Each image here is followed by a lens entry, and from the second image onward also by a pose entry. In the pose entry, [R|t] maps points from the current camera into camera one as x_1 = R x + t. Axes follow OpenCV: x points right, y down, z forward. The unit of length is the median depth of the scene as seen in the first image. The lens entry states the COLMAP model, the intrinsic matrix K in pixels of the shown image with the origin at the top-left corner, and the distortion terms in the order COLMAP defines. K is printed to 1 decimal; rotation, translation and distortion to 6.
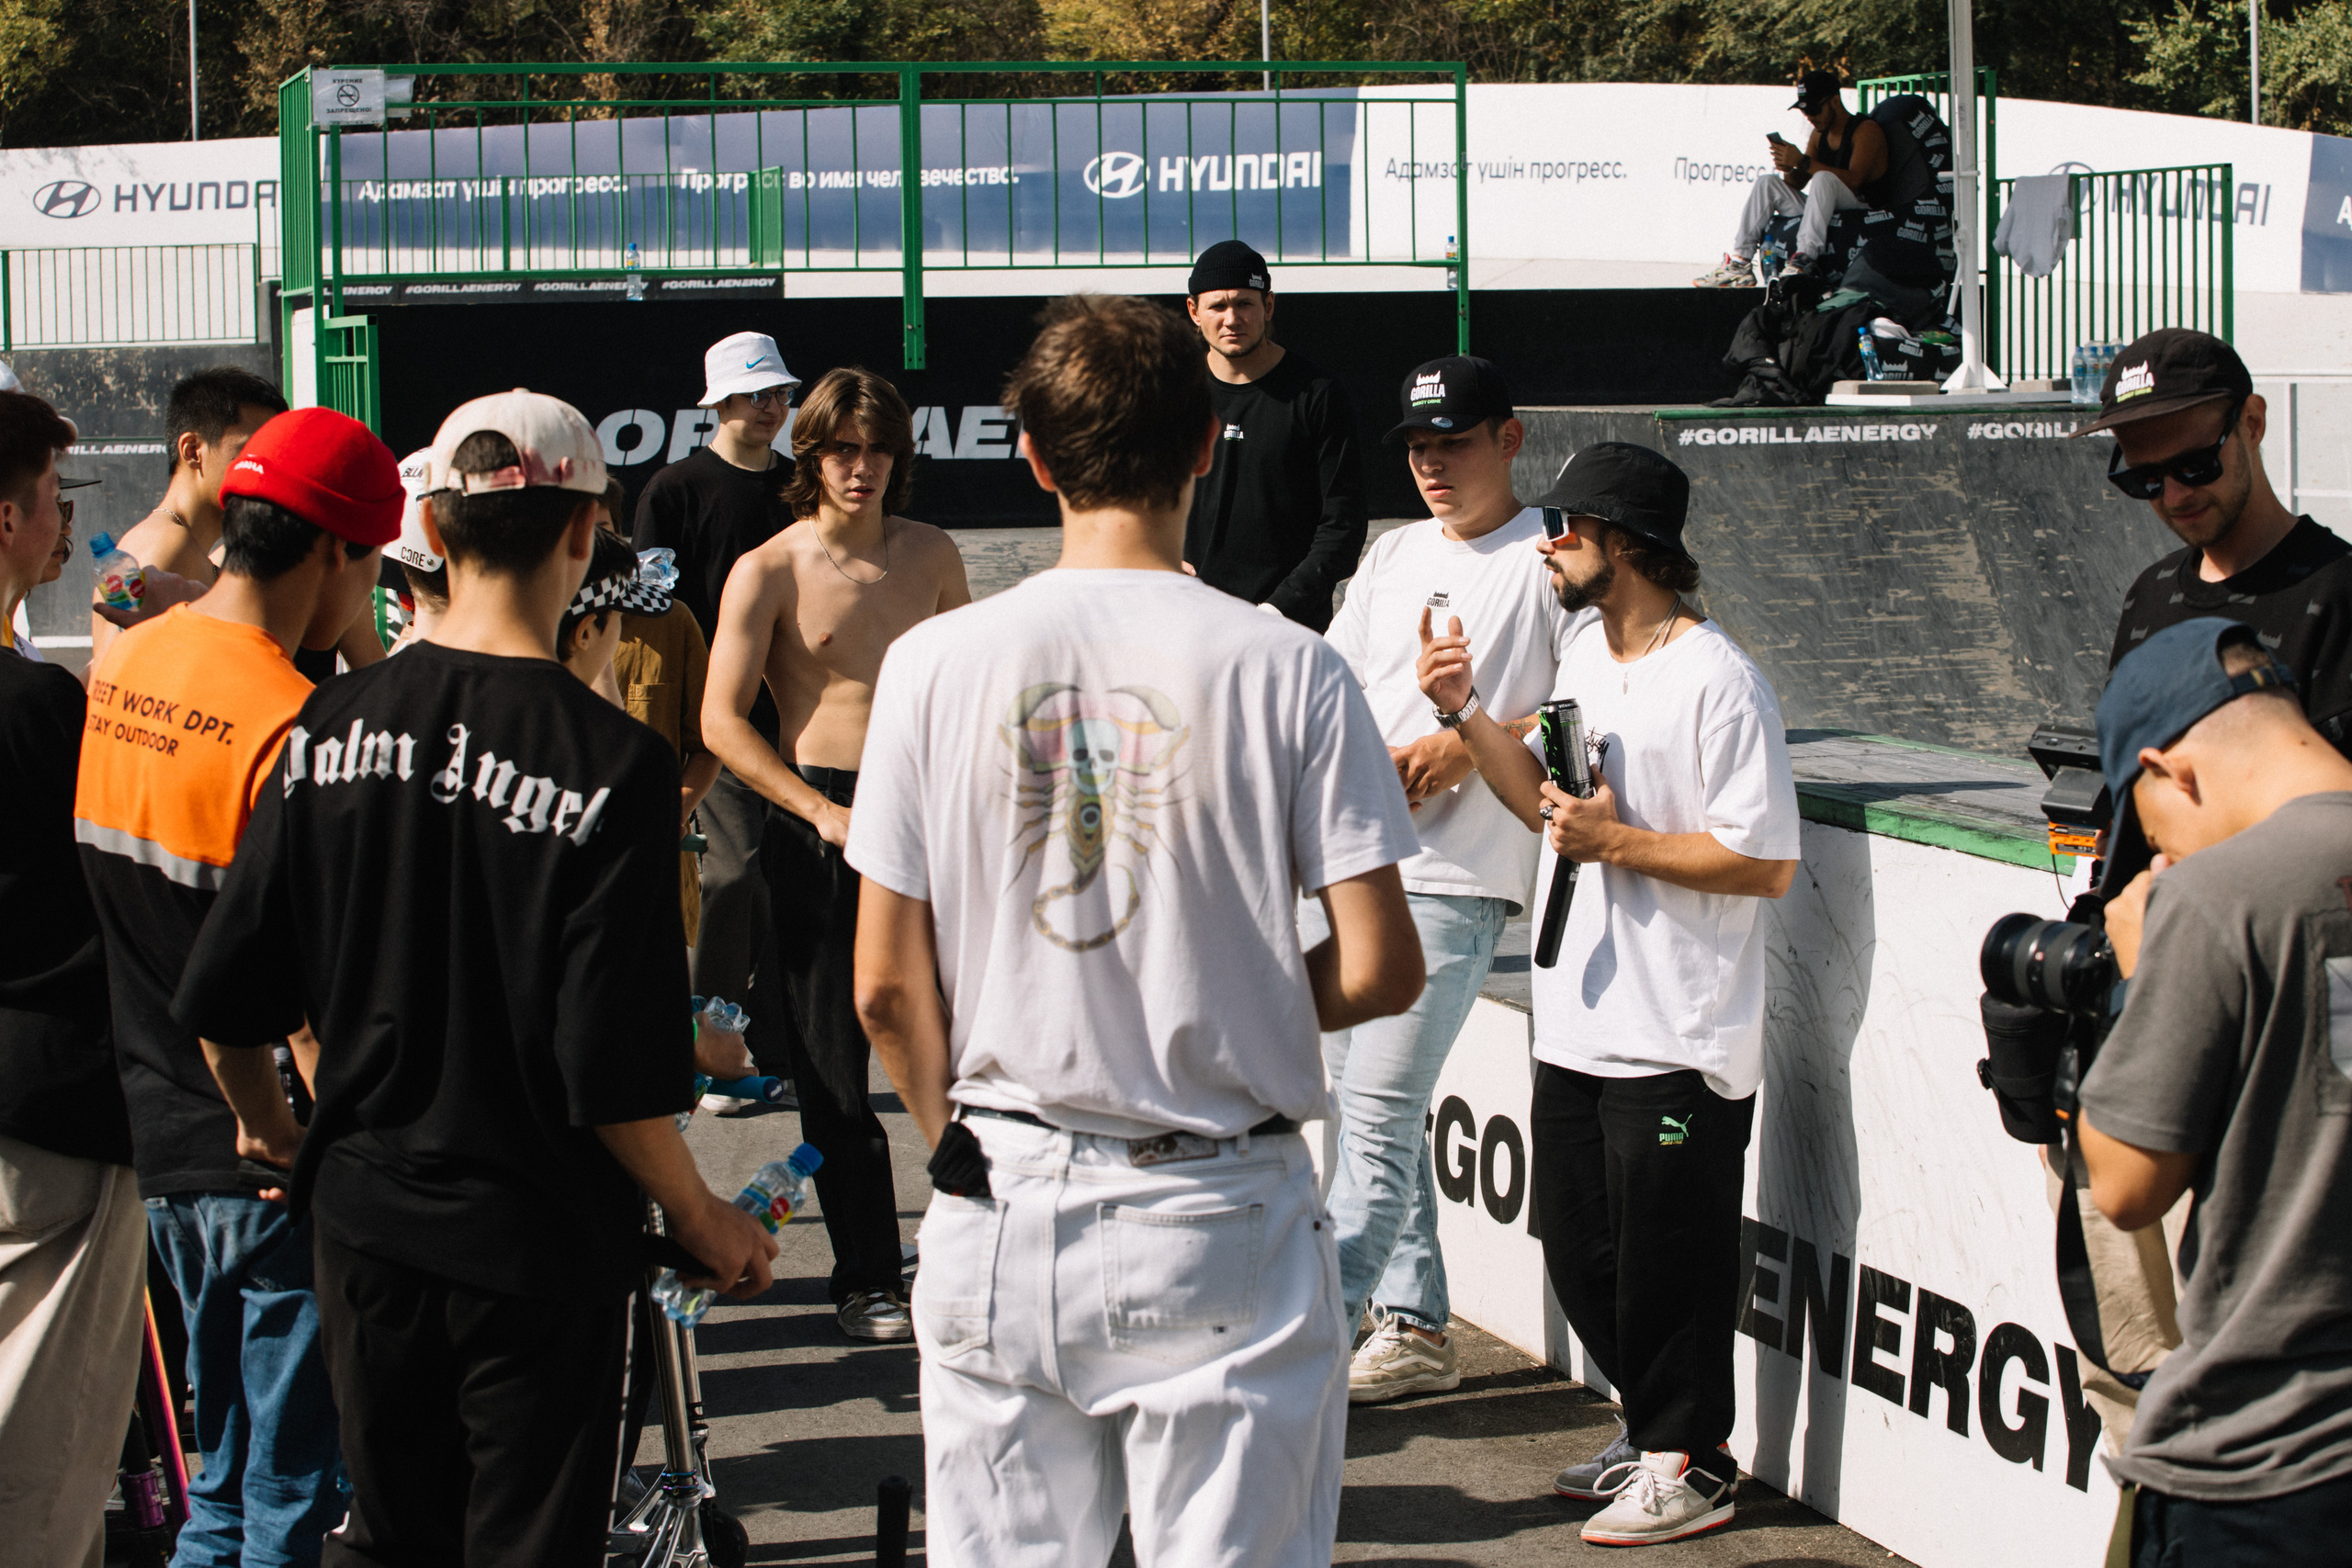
lens RADIAL K [[5188.0, 0, 1176.0], [0, 5188.0, 784.0], [0, 0, 1]] dist [-0.209204, 0.024745]
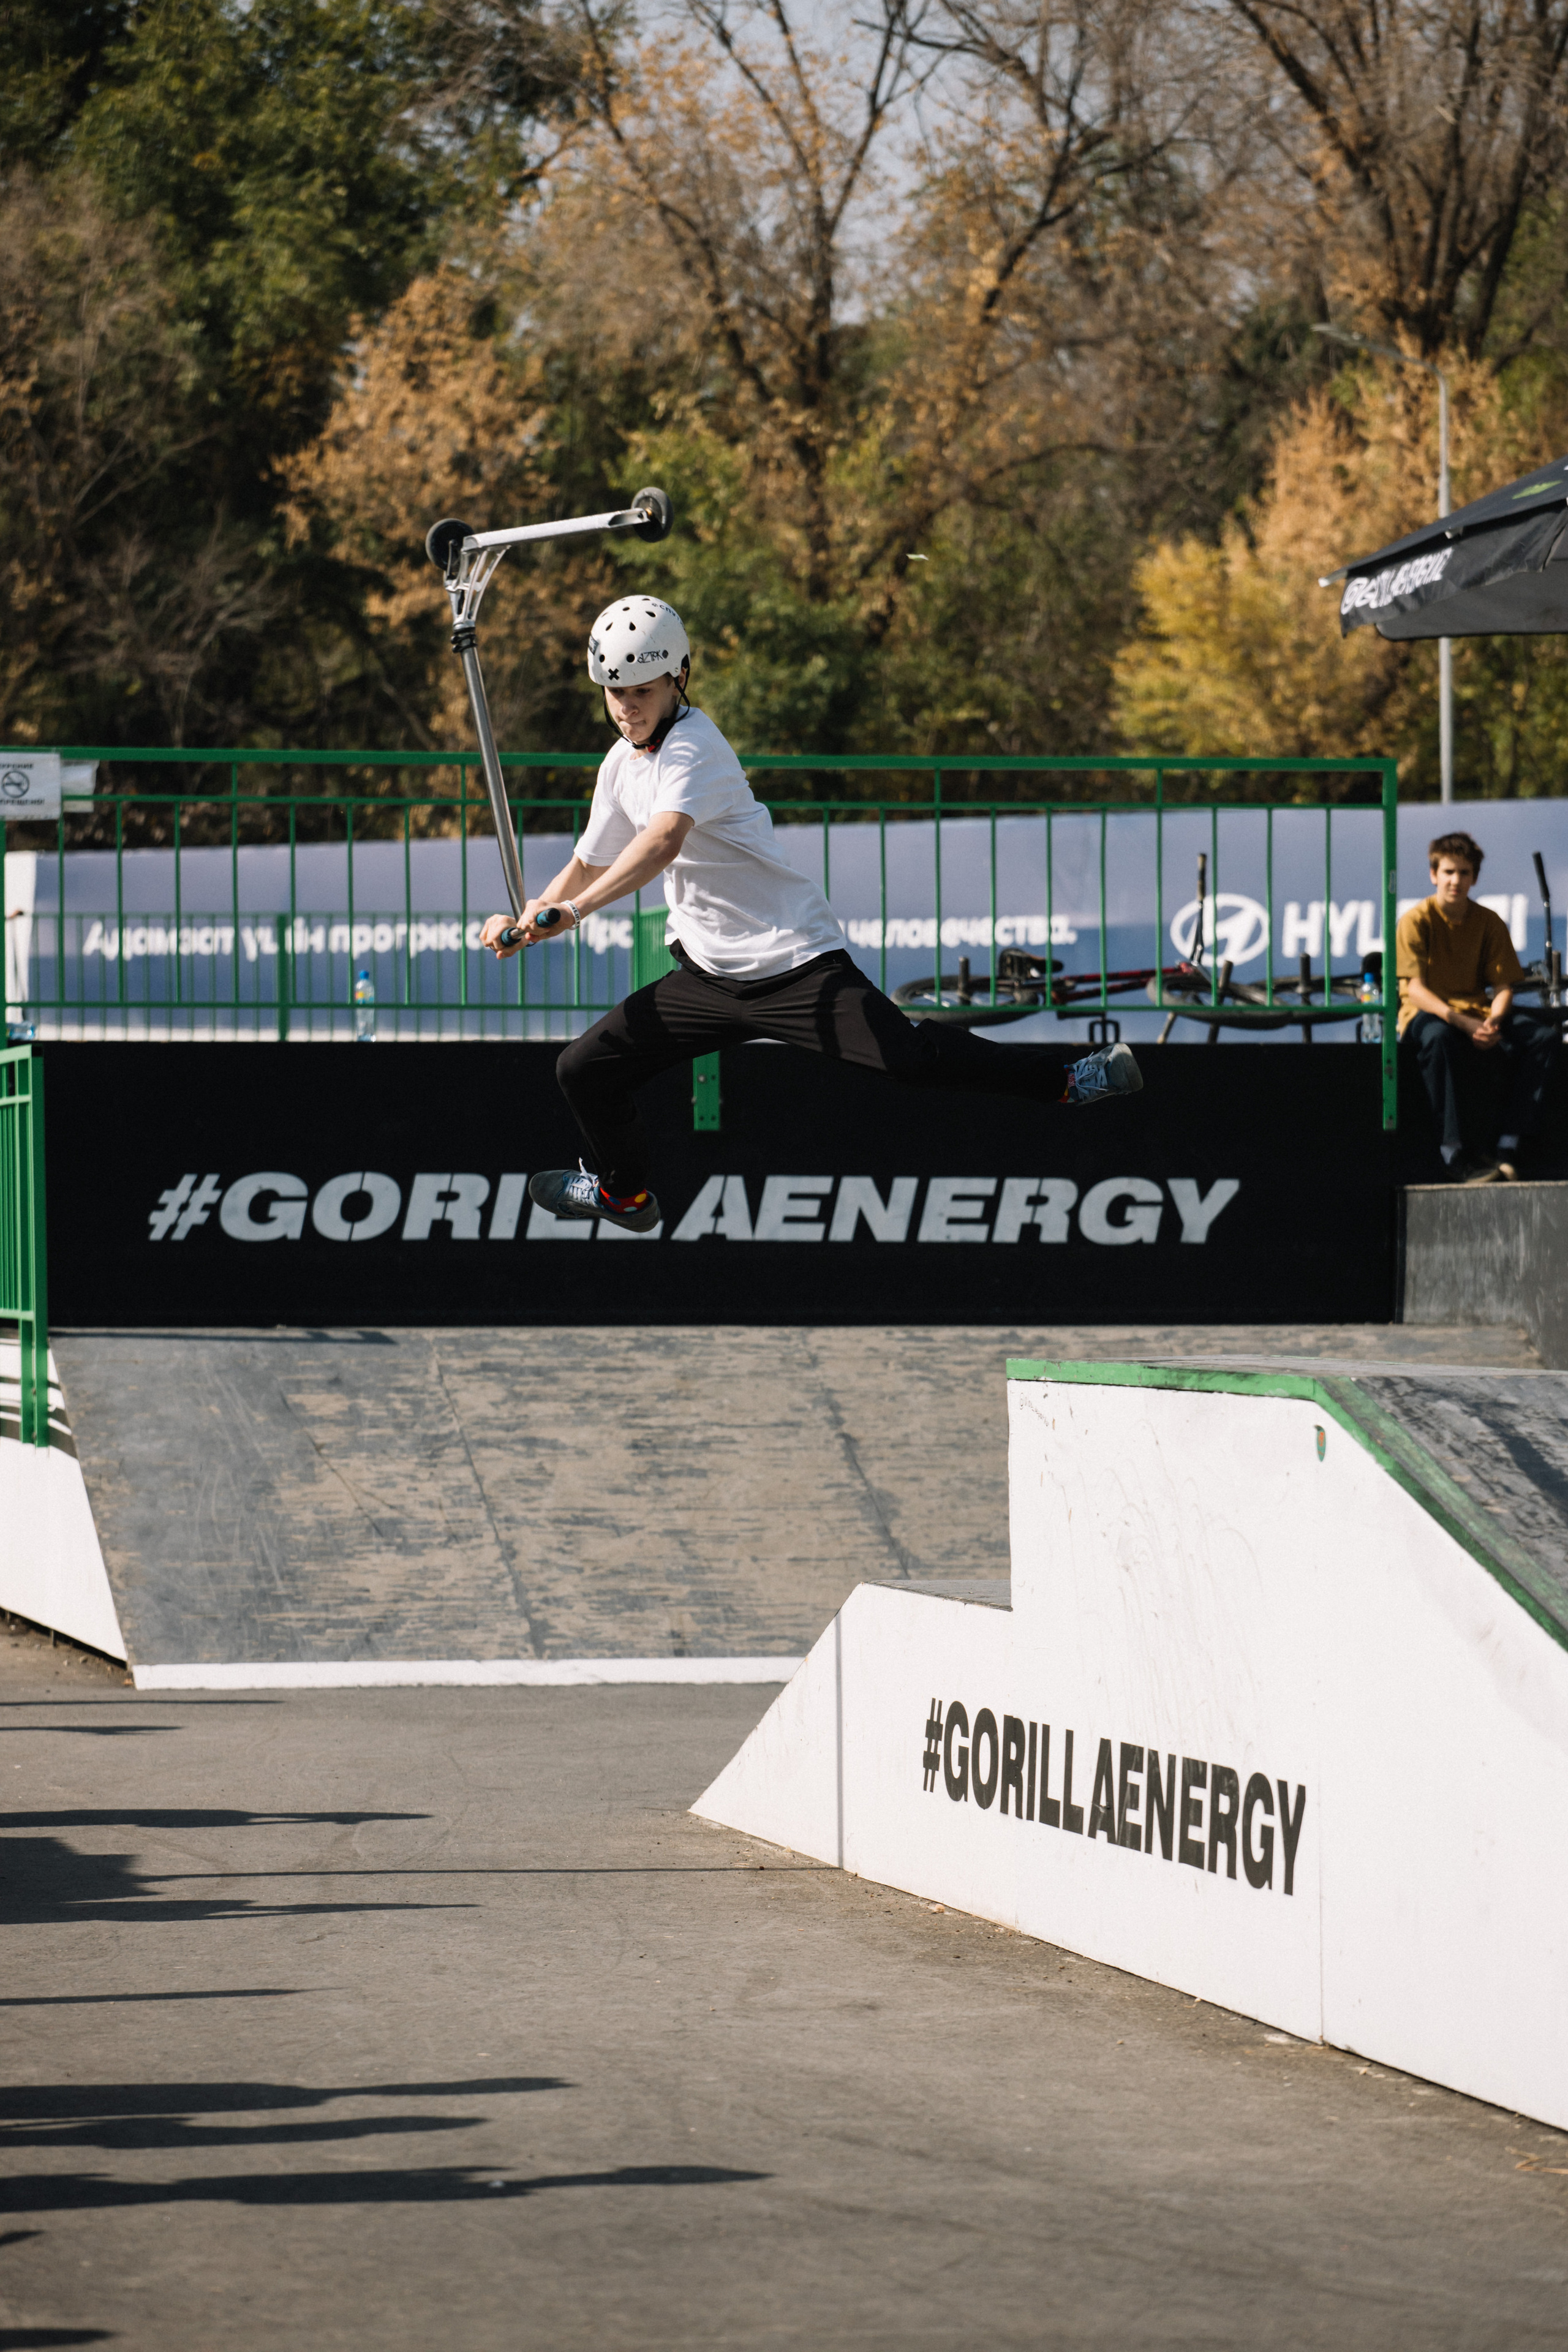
lens RADIAL K [[8547.5, 0, 784.0], [0, 8547.5, 1176.0], [0, 0, 1]] dist [0.585722, 3.849294]
pose [[0.996761, 0.011540, -0.079588, 0.074891], [-0.018677, 0.995810, -0.089521, 0.051948], [0.078221, 0.090718, 0.992800, -0.369630]]
